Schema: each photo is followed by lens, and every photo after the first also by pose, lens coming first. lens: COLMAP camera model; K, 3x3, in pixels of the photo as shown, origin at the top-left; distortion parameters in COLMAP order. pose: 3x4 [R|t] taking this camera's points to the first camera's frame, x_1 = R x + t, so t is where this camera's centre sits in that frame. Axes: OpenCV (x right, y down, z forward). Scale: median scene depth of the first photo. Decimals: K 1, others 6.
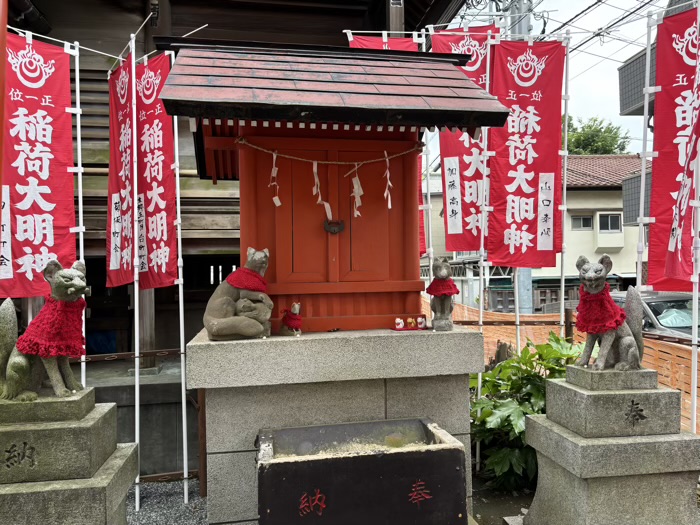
lens RADIAL K [[535.2, 0, 355.0], [0, 535.2, 264.2], [0, 0, 1]] dist [0.058072, -0.061048]
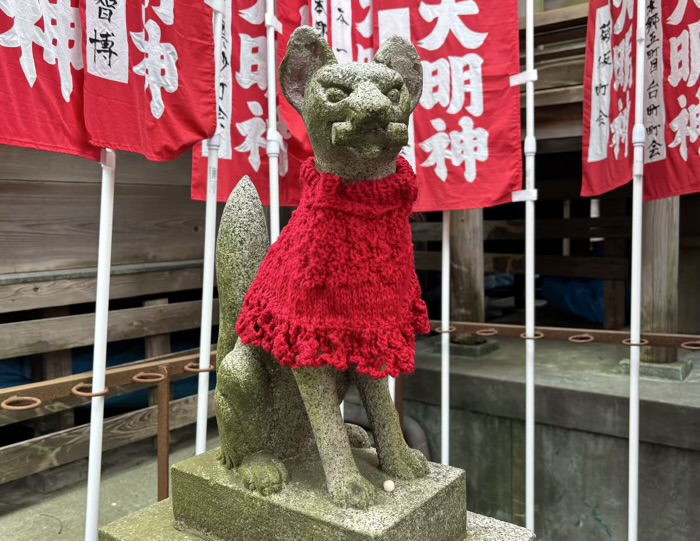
lens RADIAL K [[653.6, 0, 349.8], [0, 653.6, 267.7], [0, 0, 1]] dist [0.013836, 0.004868]
pose [[0.680791, 0.058004, -0.730178, -0.171083], [0.020623, 0.994947, 0.098265, 0.049370], [0.732188, -0.081957, 0.676154, 0.465409]]
